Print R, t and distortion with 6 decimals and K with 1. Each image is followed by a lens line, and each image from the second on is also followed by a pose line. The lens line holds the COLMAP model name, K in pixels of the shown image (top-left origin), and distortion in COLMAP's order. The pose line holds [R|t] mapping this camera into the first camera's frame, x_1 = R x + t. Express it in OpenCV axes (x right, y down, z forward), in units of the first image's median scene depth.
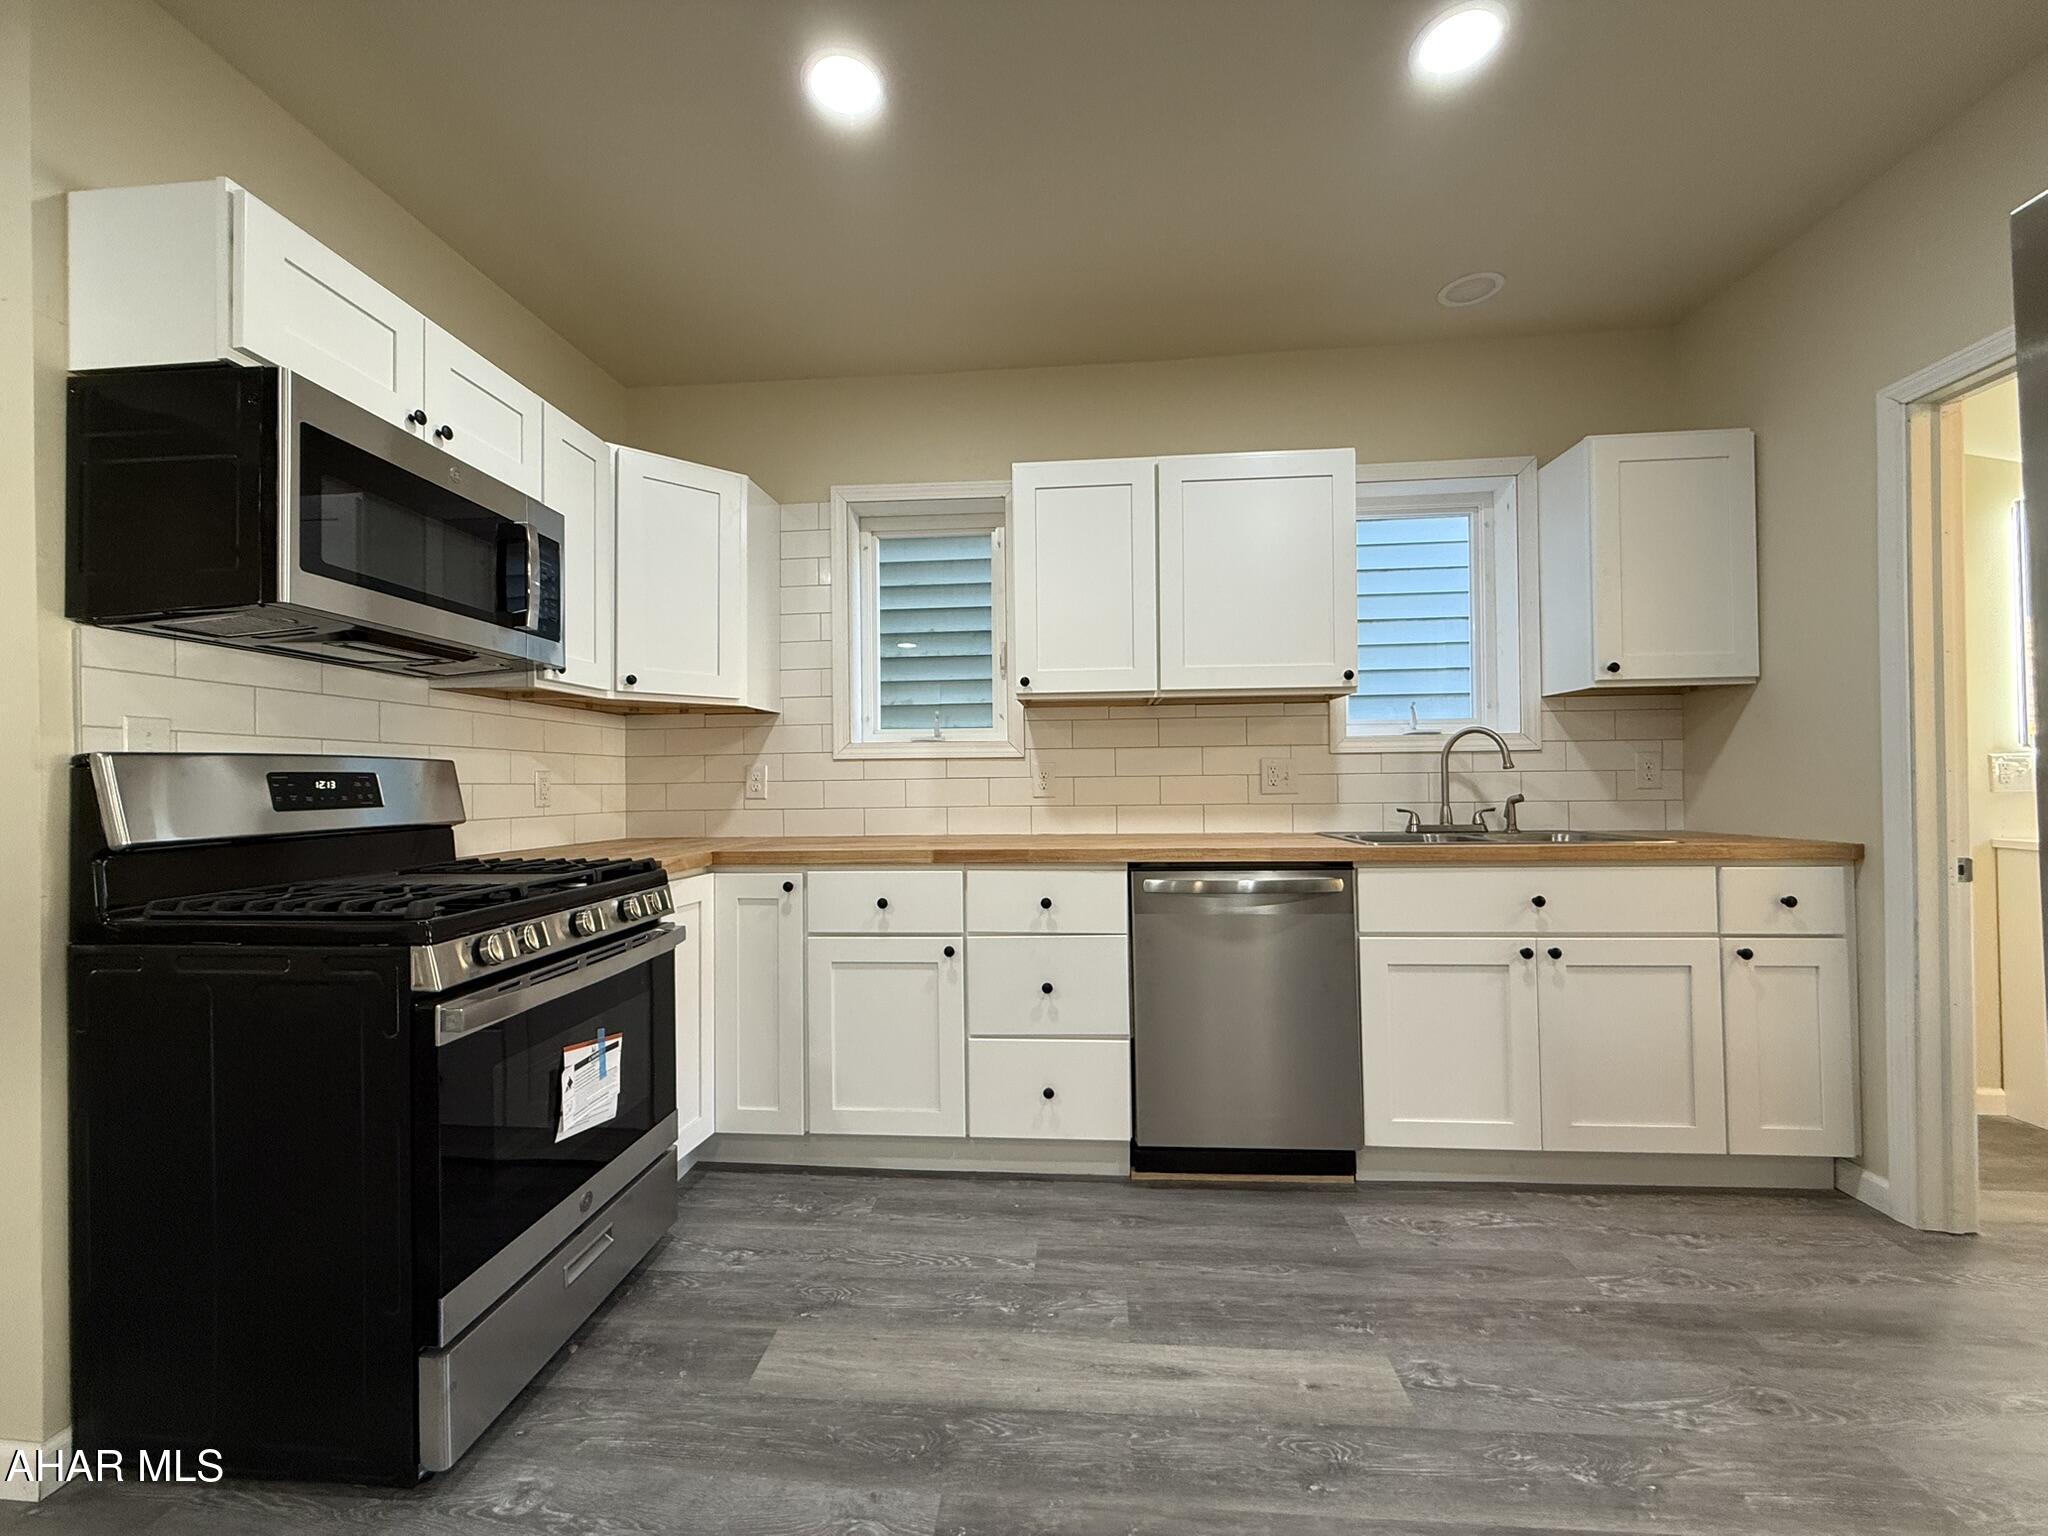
lens RADIAL K [[815.2, 0, 1017.1], [0, 815.2, 767.0], [0, 0, 1]] dist [-0.000026, -0.000196]
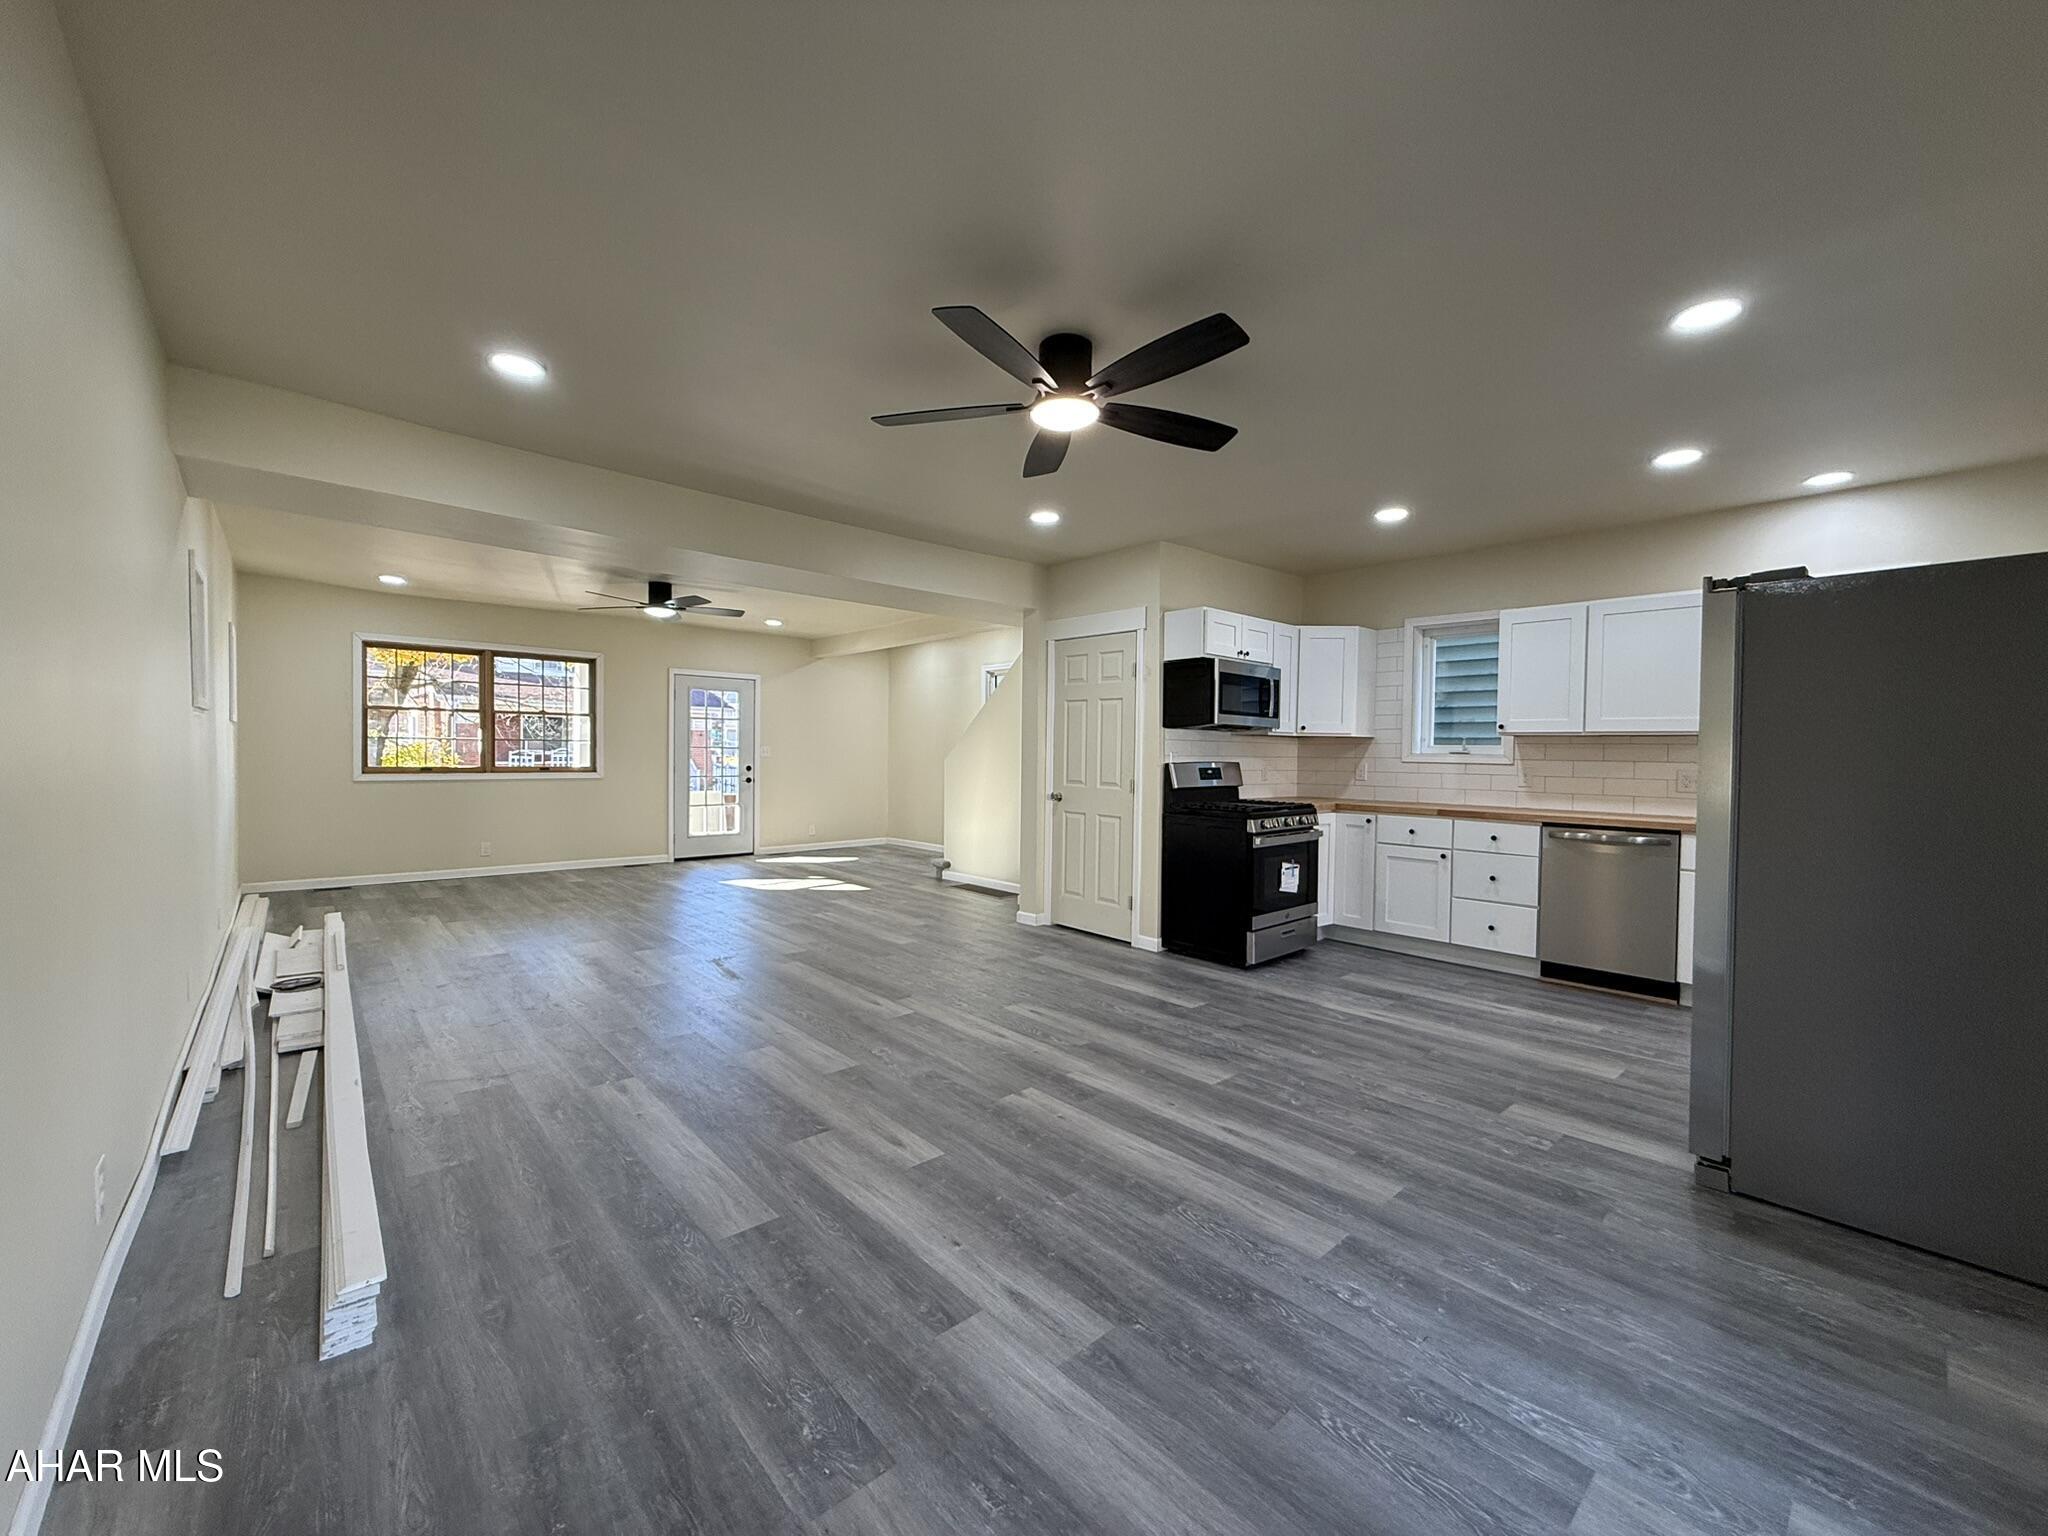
lens RADIAL K [[815.2, 0, 1011.2], [0, 815.2, 767.8], [0, 0, 1]] dist [-0.000026, -0.000196]
pose [[0.722829, 0.034415, -0.690169, 0.670281], [-0.009291, 0.999153, 0.040091, -0.098754], [0.690964, -0.022566, 0.722537, -1.582192]]
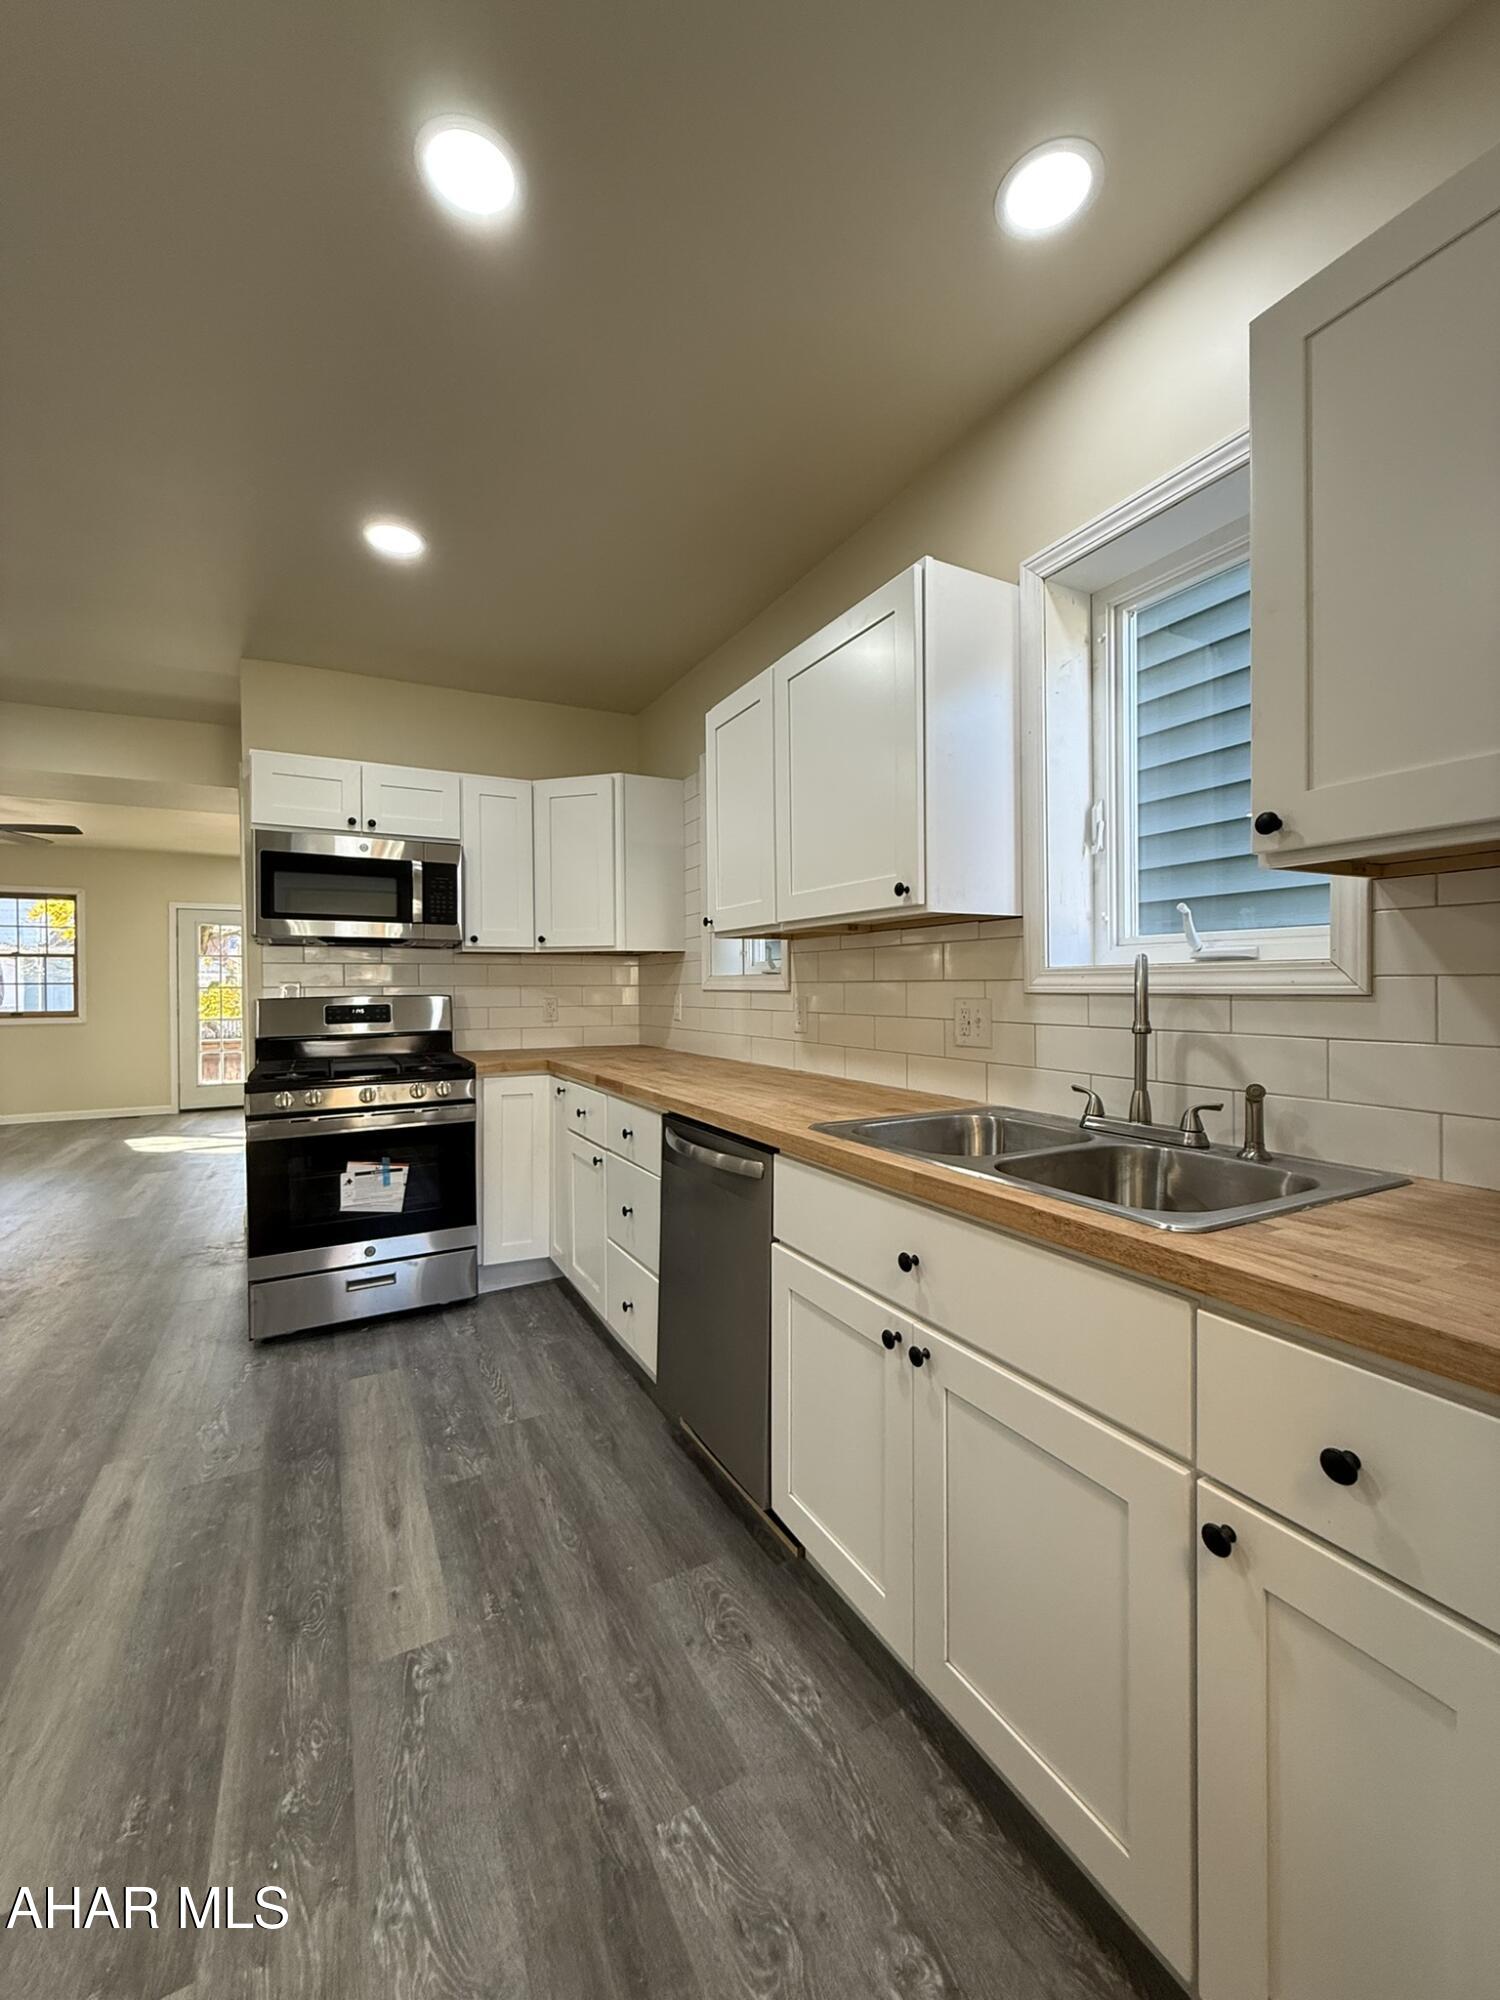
lens RADIAL K [[796.1, 0, 746.3], [0, 796.1, 988.2], [0, 0, 1]] dist [-0.000026, -0.000196]
pose [[0.549300, 0.010327, -0.835561, 1.178327], [0.015013, 0.999640, 0.022225, -0.056531], [0.835490, -0.024753, 0.548947, 0.646953]]
